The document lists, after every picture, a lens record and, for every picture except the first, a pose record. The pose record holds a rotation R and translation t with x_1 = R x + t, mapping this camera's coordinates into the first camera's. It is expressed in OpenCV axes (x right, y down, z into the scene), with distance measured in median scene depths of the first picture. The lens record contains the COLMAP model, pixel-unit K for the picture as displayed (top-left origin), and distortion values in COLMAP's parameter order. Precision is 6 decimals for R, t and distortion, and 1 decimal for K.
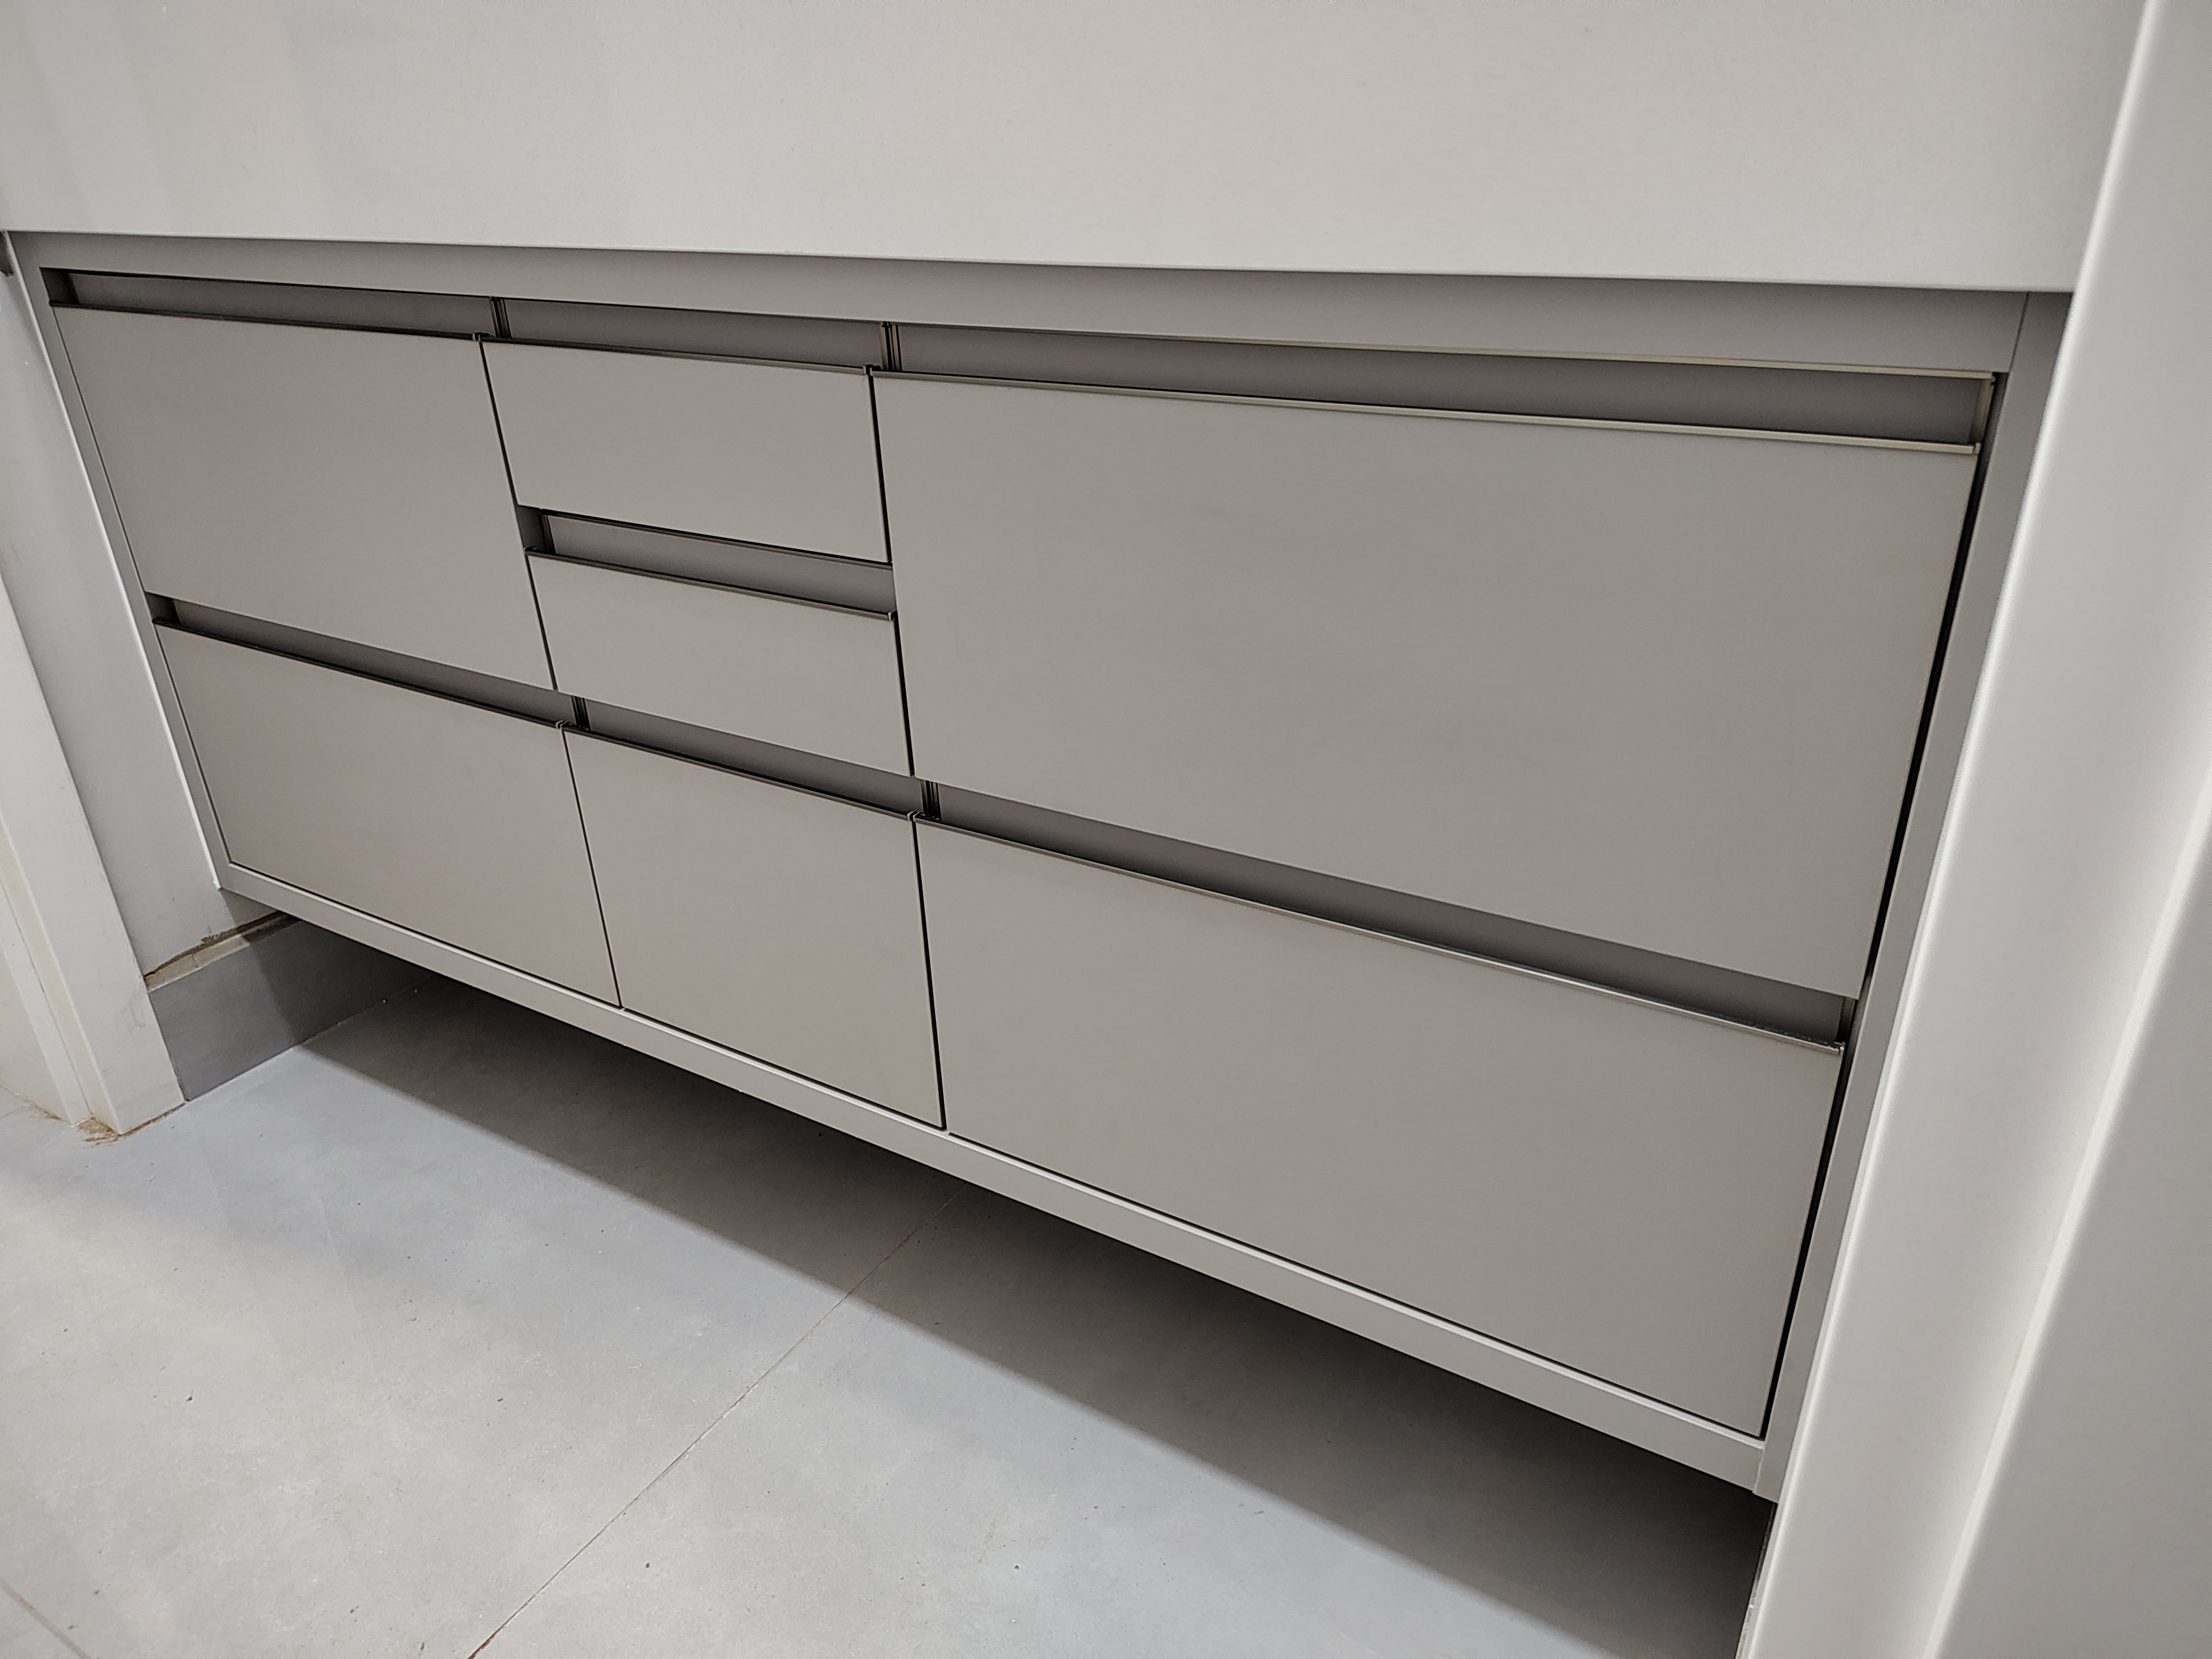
lens RADIAL K [[1530.9, 0, 1115.7], [0, 1530.9, 832.5], [0, 0, 1]] dist [0.000900, -0.021962]
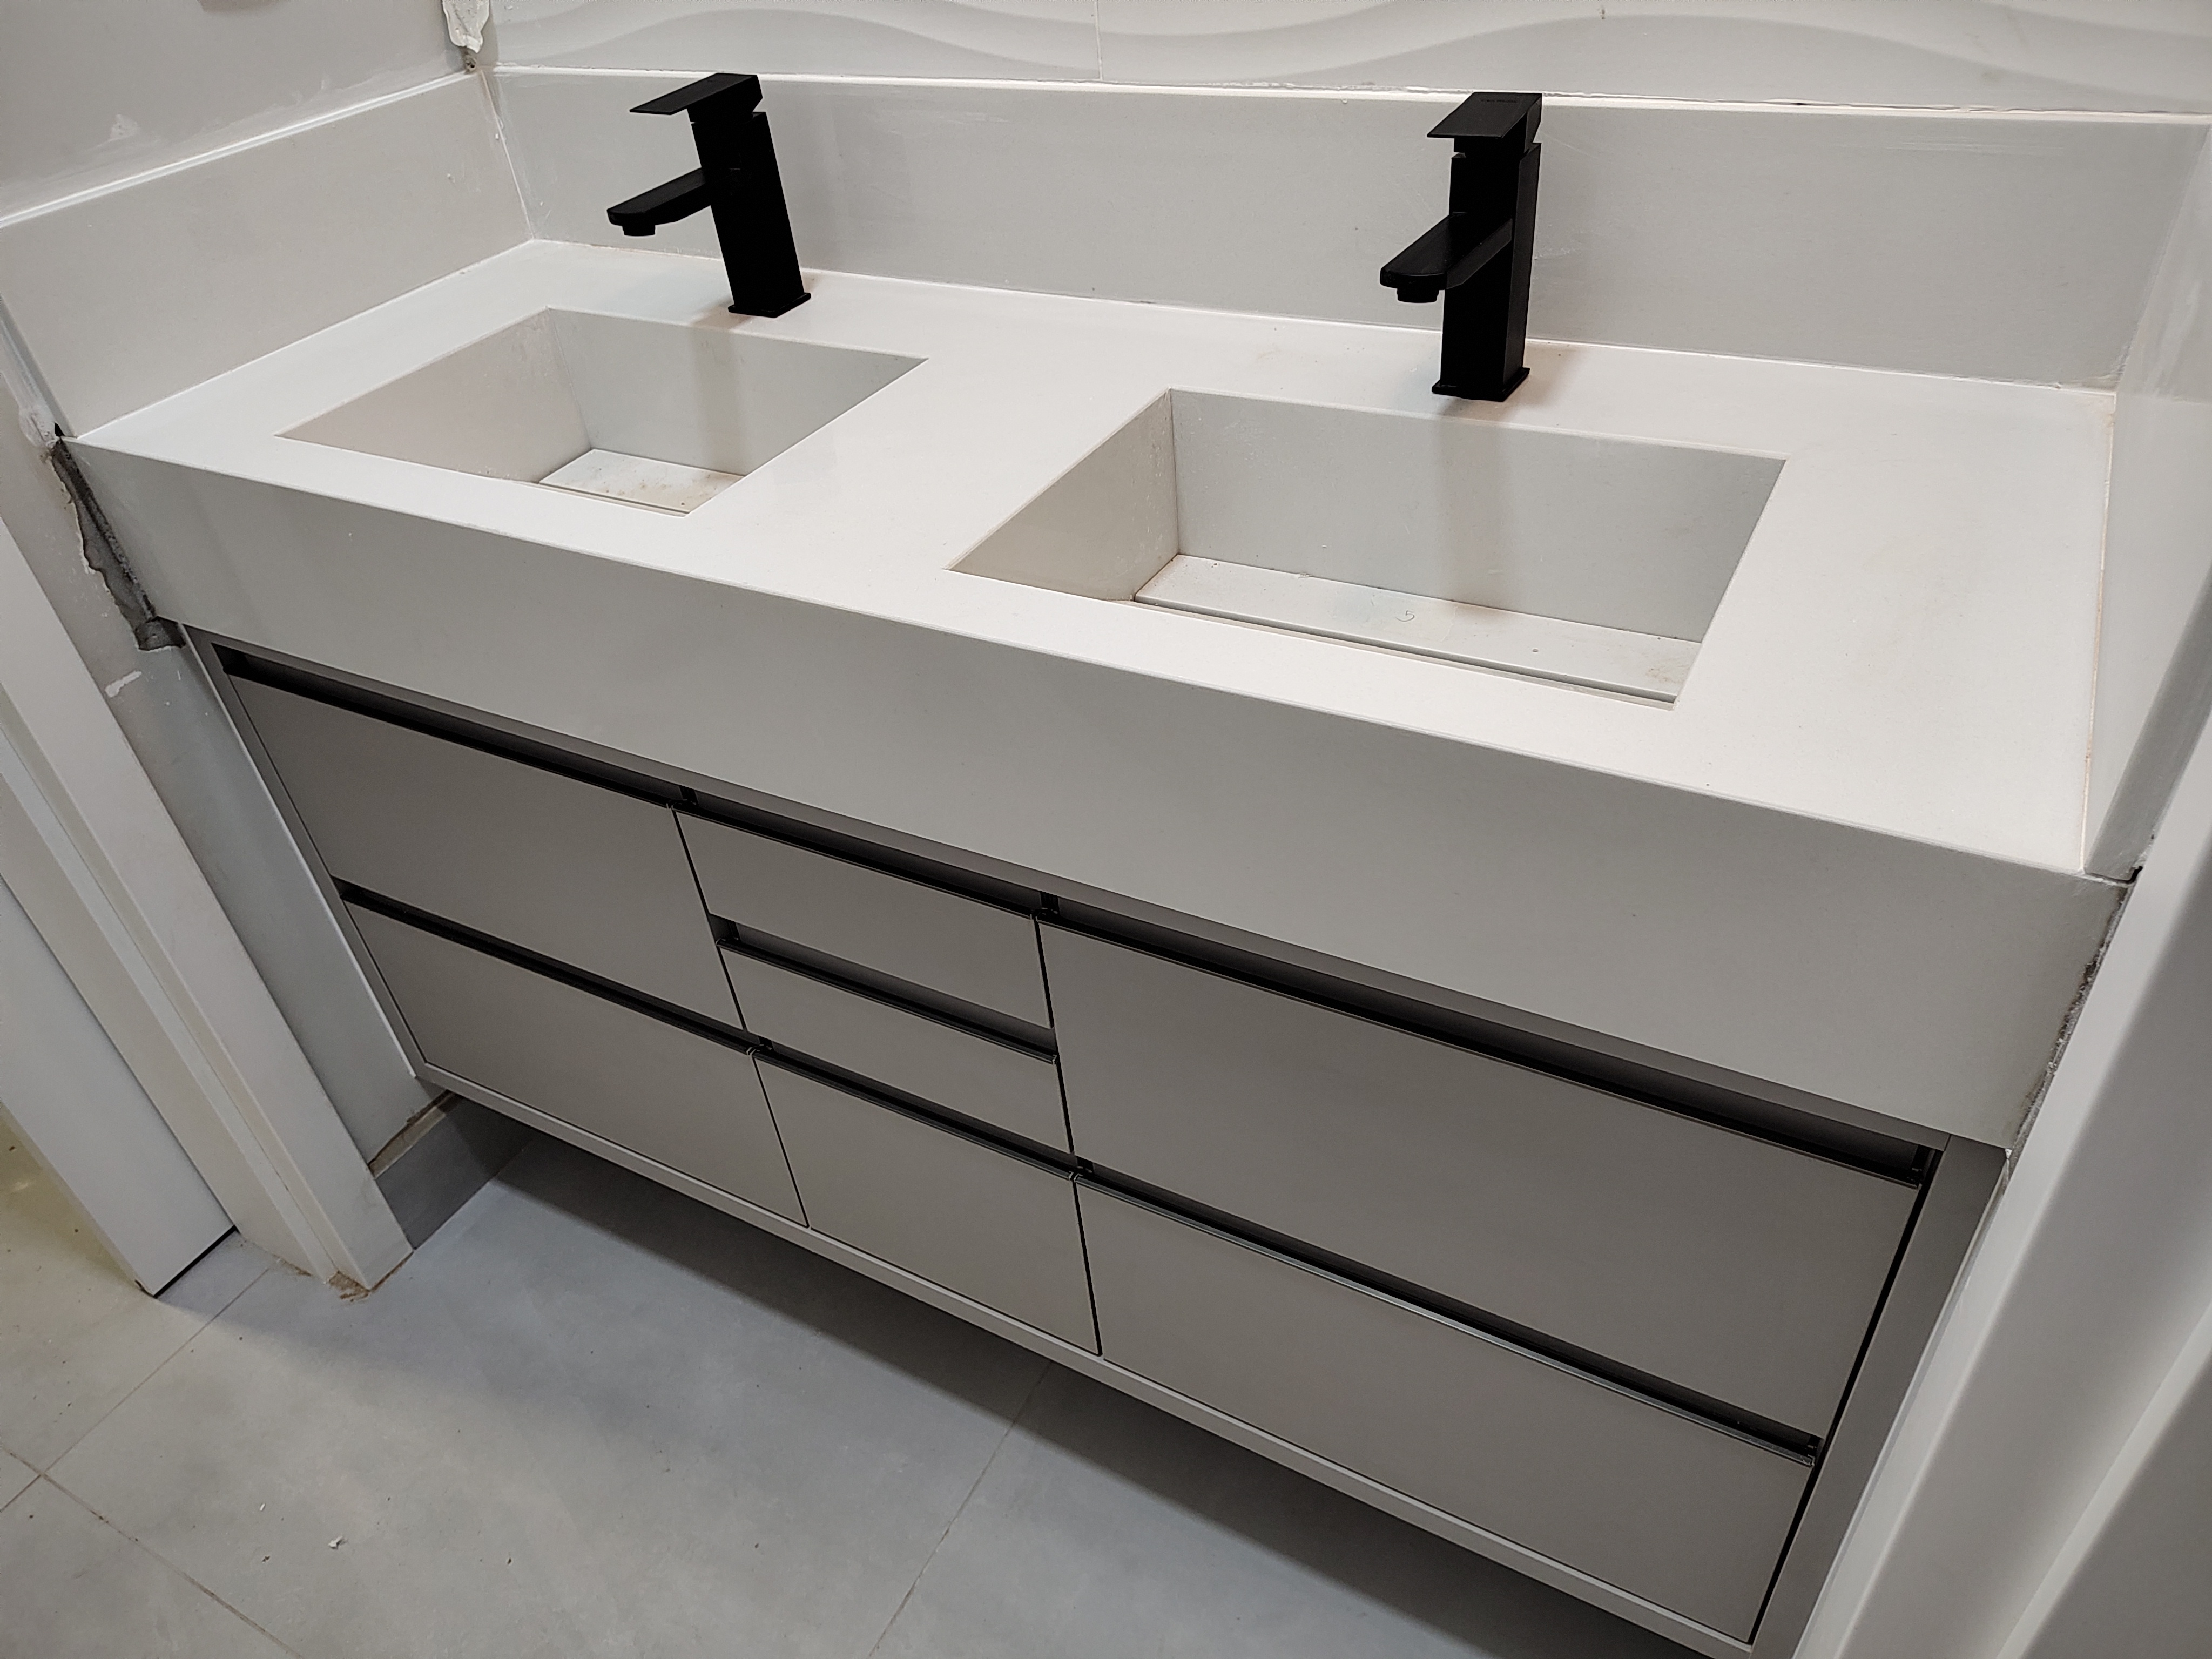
lens RADIAL K [[1530.9, 0, 1108.1], [0, 1530.9, 822.9], [0, 0, 1]] dist [0.000900, -0.021962]
pose [[0.997562, -0.069606, 0.005063, -0.068362], [0.067333, 0.978988, 0.192481, -0.397412], [-0.018354, -0.191671, 0.981288, -0.122951]]
